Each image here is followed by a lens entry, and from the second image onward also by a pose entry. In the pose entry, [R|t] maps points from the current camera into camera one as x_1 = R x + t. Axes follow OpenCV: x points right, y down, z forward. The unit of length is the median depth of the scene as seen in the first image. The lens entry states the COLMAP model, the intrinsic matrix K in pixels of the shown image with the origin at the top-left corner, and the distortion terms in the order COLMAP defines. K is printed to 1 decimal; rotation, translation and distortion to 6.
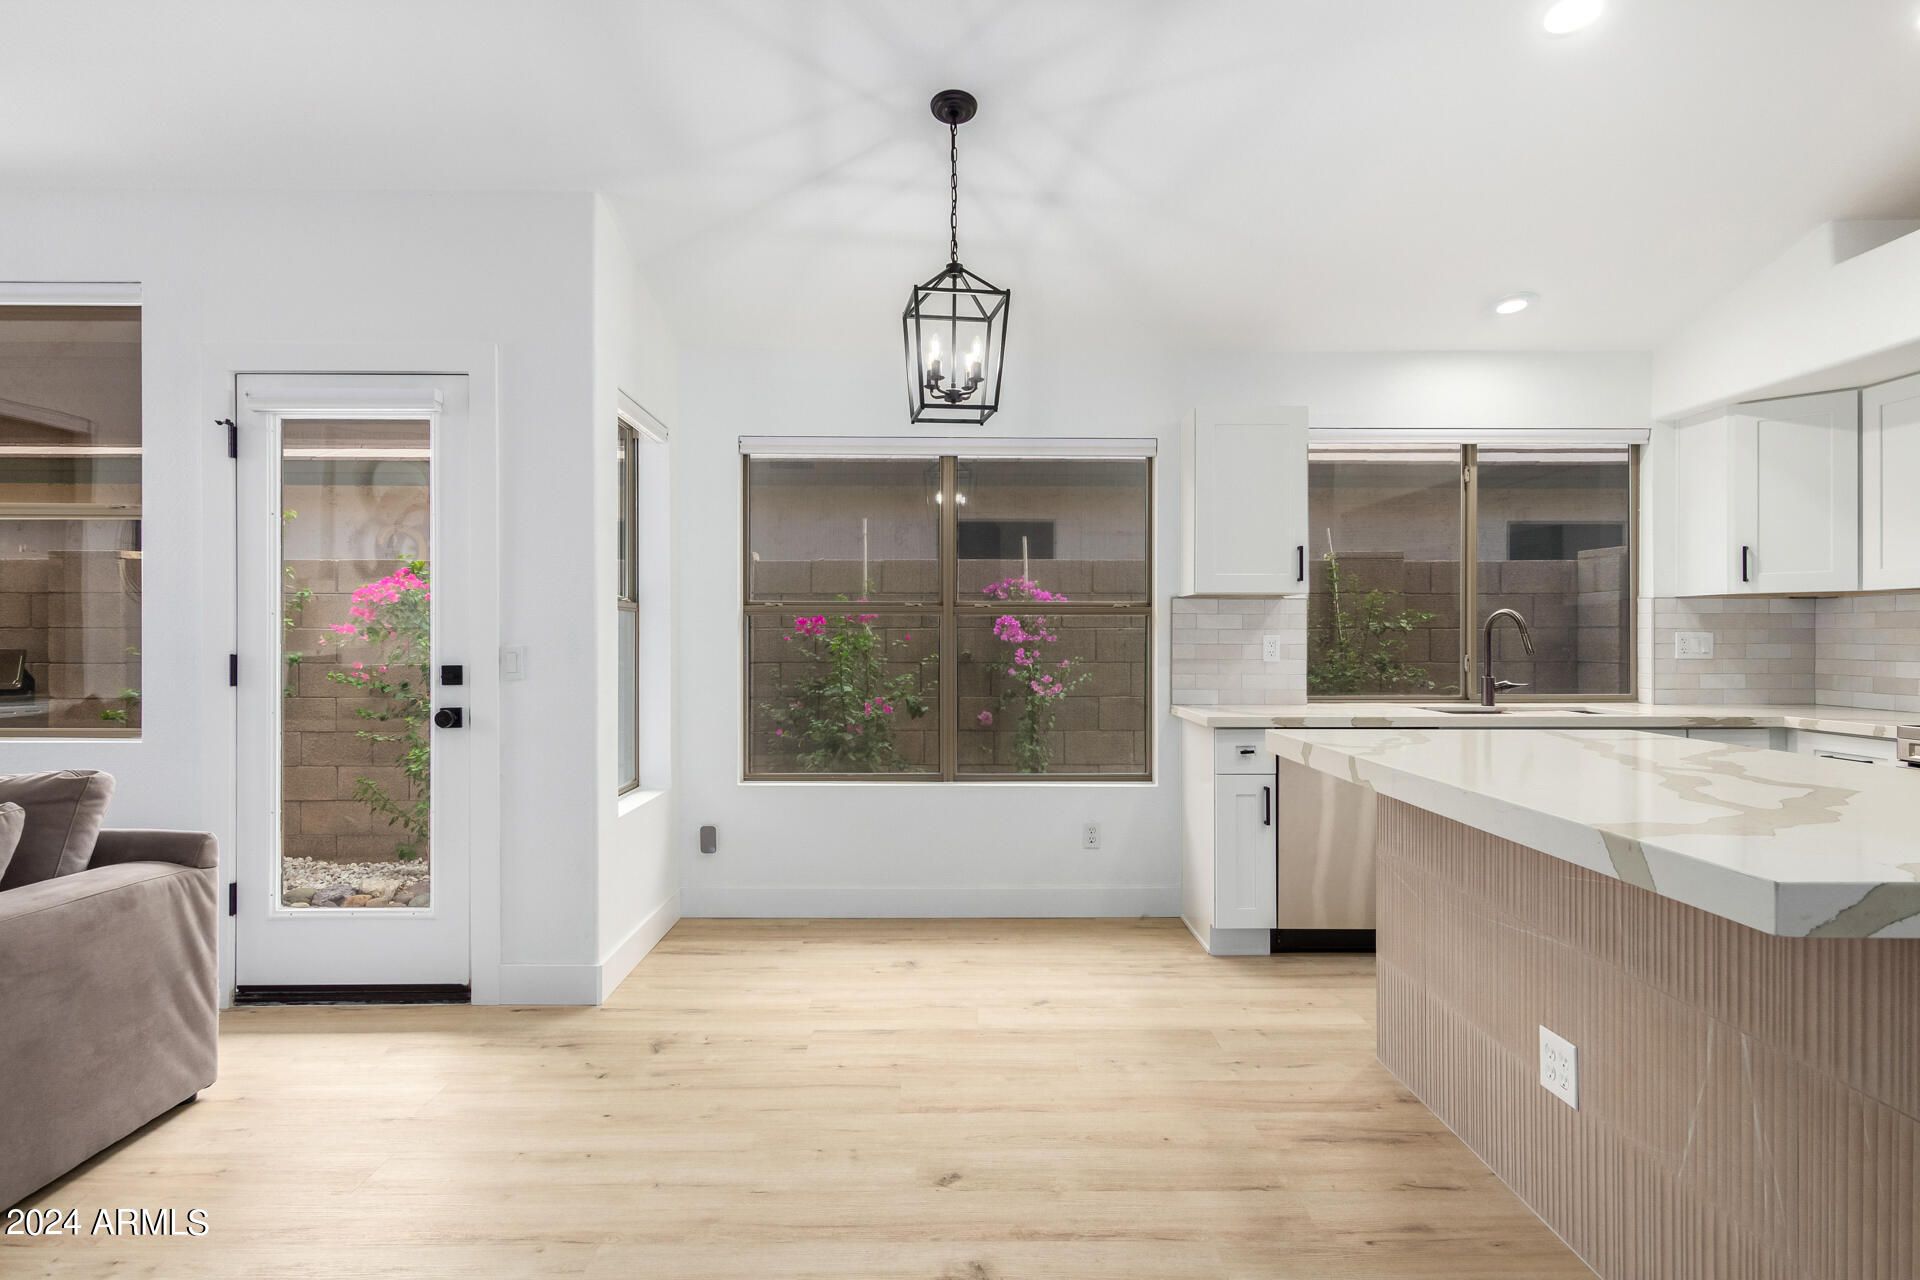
lens RADIAL K [[1051.9, 0, 955.5], [0, 1051.9, 636.1], [0, 0, 1]] dist [0.010132, -0.000890]
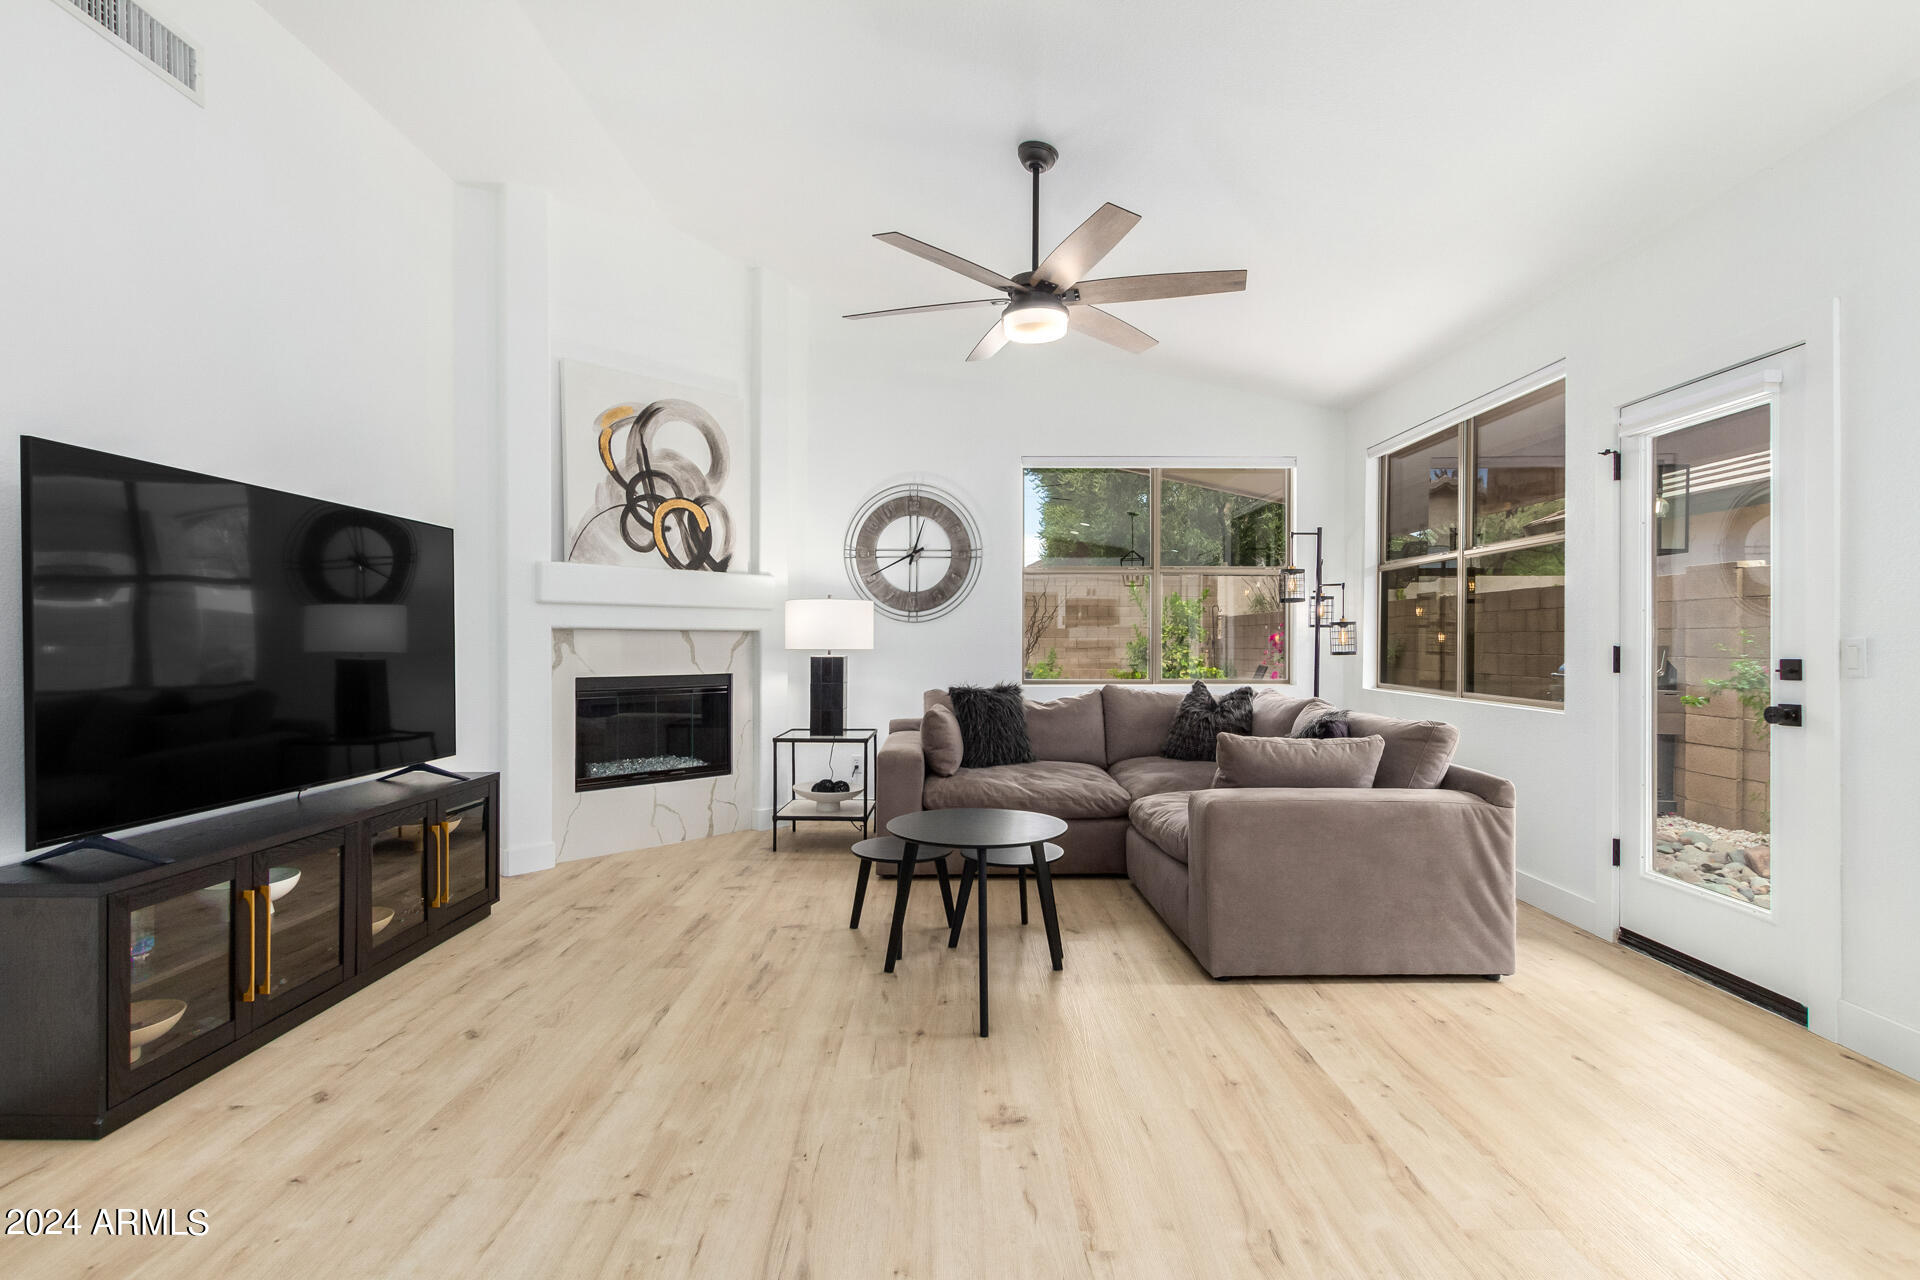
lens RADIAL K [[879.5, 0, 968.5], [0, 879.5, 653.1], [0, 0, 1]] dist [0.005628, 0.000291]
pose [[0.005523, 0.009938, -0.999935, 0.263947], [0.000917, 0.999950, 0.009943, 0.011925], [0.999984, -0.000972, 0.005513, 0.233015]]
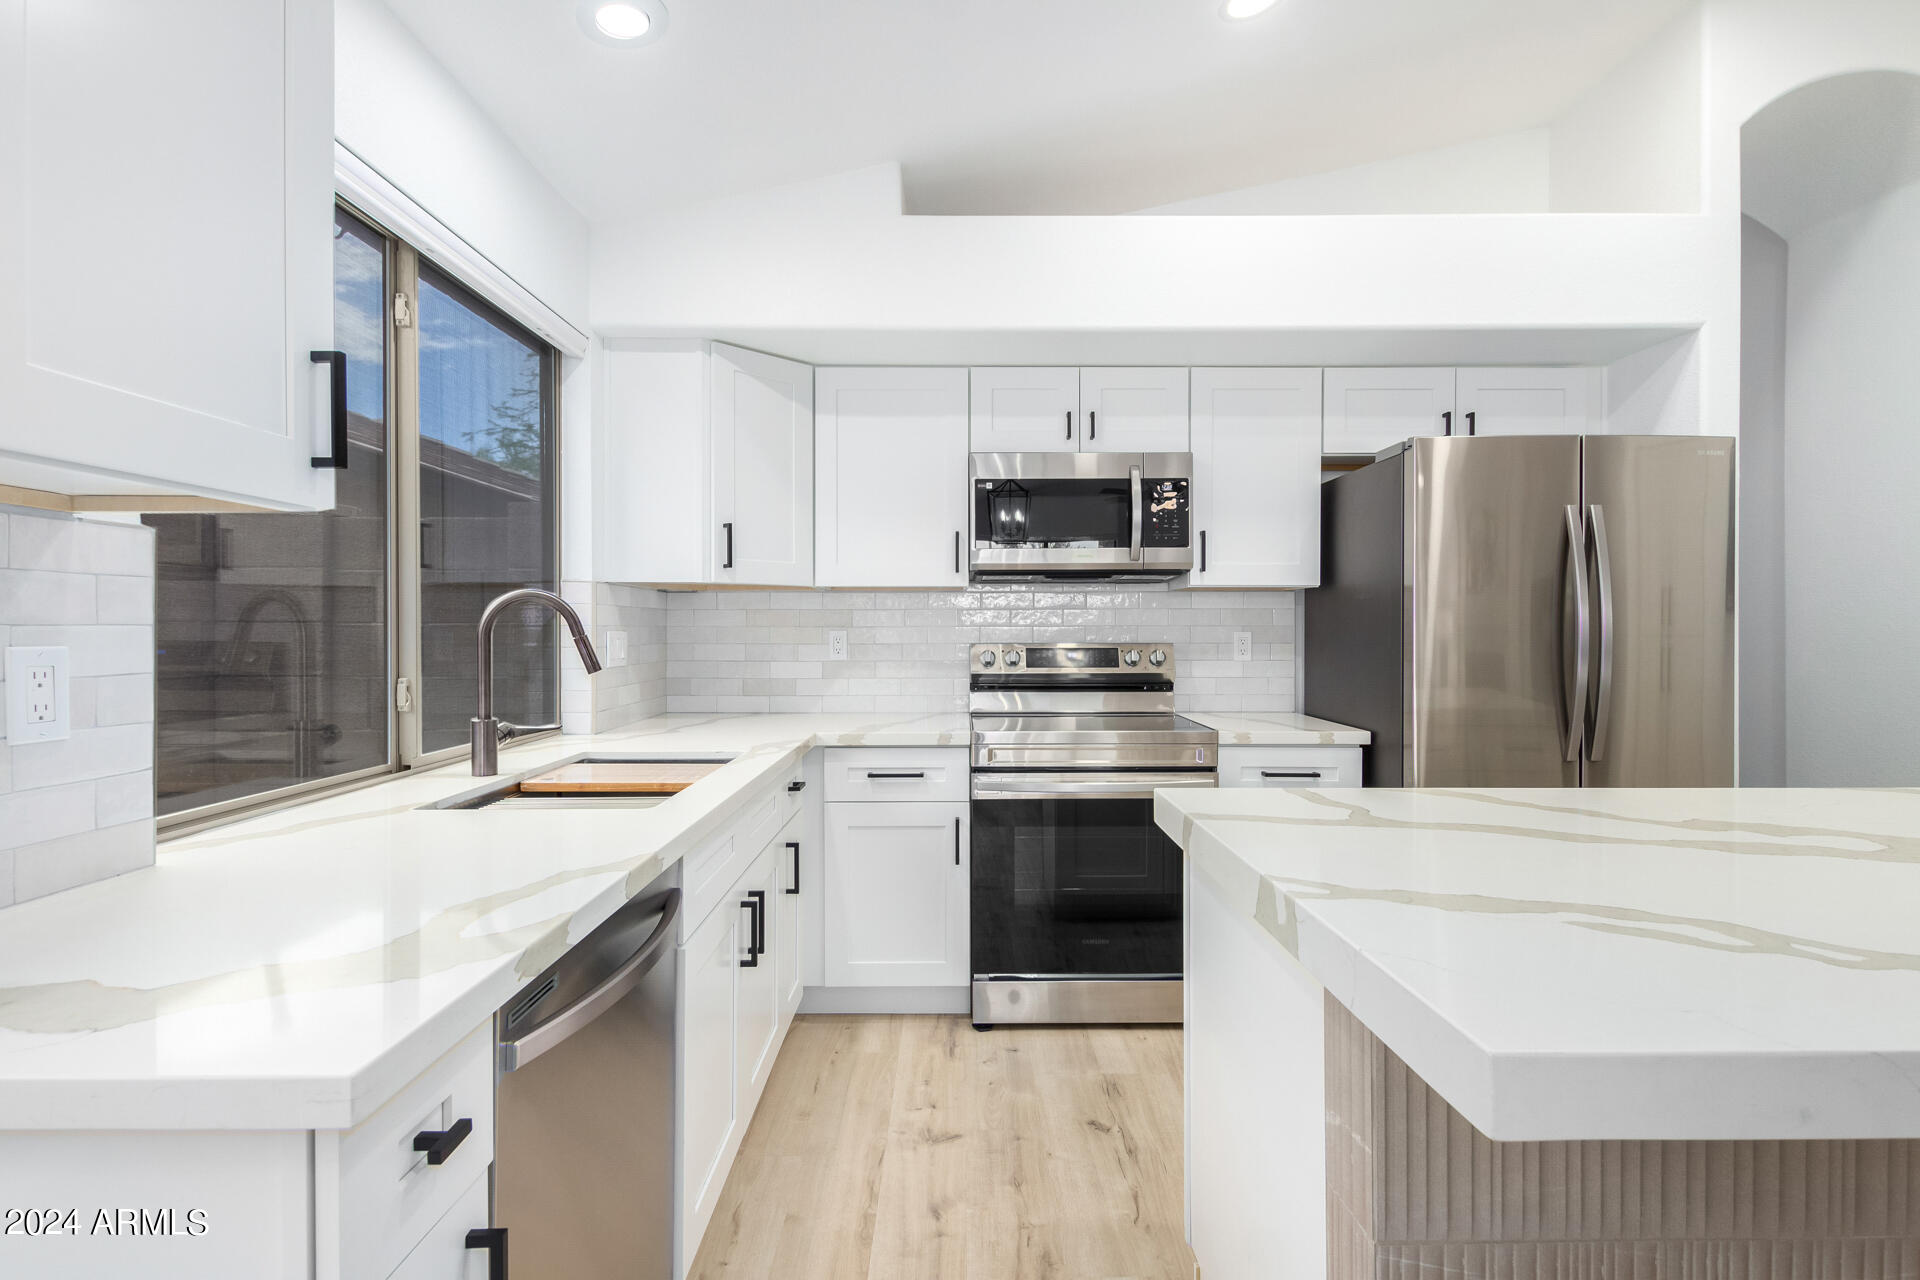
lens RADIAL K [[901.2, 0, 965.0], [0, 901.2, 632.2], [0, 0, 1]] dist [0.007059, -0.000570]
pose [[-0.009422, -0.003198, 0.999950, 0.072805], [-0.000015, 0.999995, 0.003198, -0.005787], [-0.999956, 0.000015, -0.009422, 0.886403]]
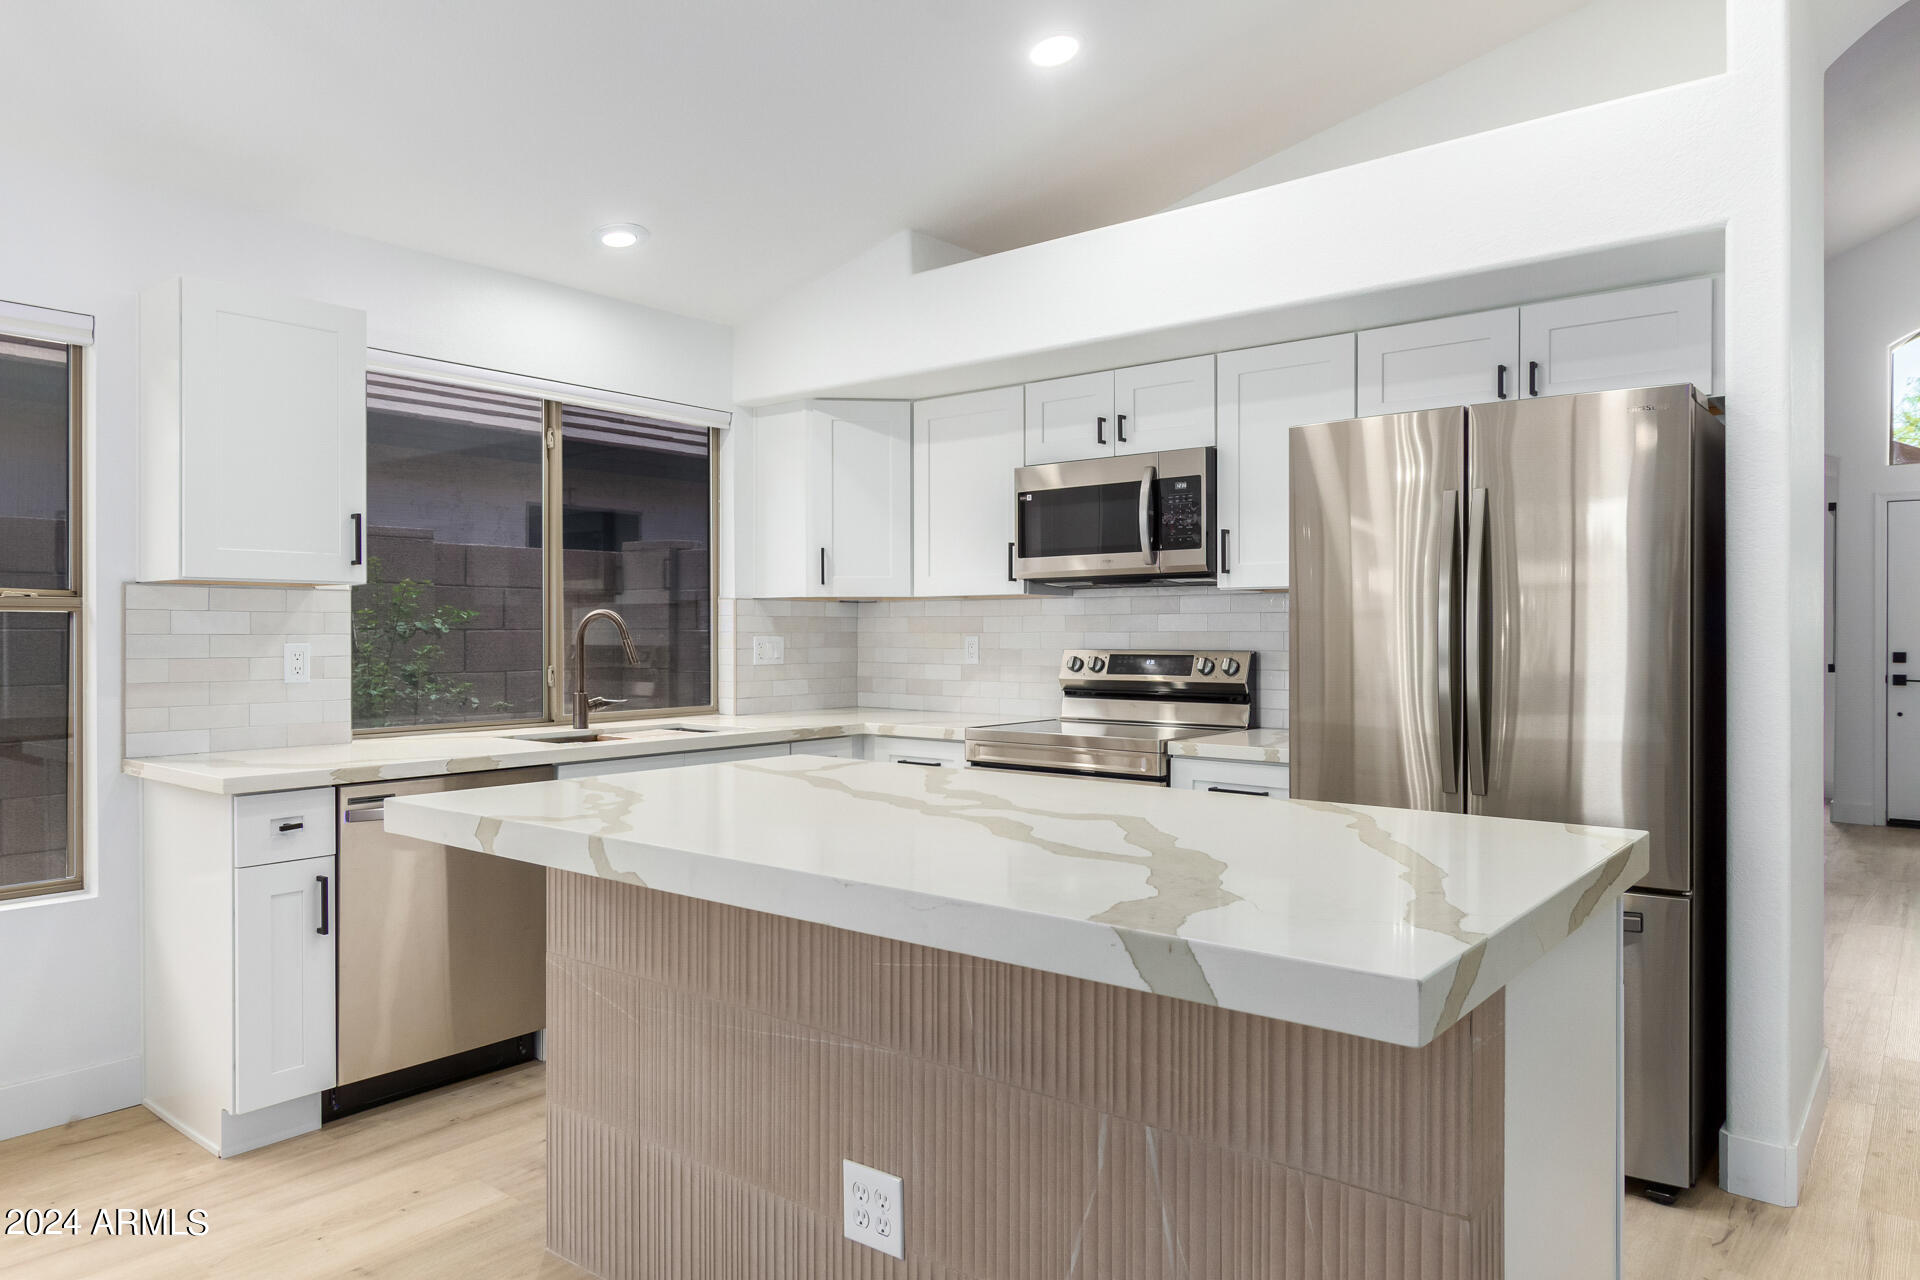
lens RADIAL K [[1233.6, 0, 960.0], [0, 1233.6, 640.0], [0, 0, 1]] dist [0.007008, -0.001781]
pose [[0.632550, -0.005808, 0.774497, -0.049051], [0.000668, 0.999976, 0.006953, -0.009349], [-0.774519, -0.003881, 0.632539, 0.204747]]
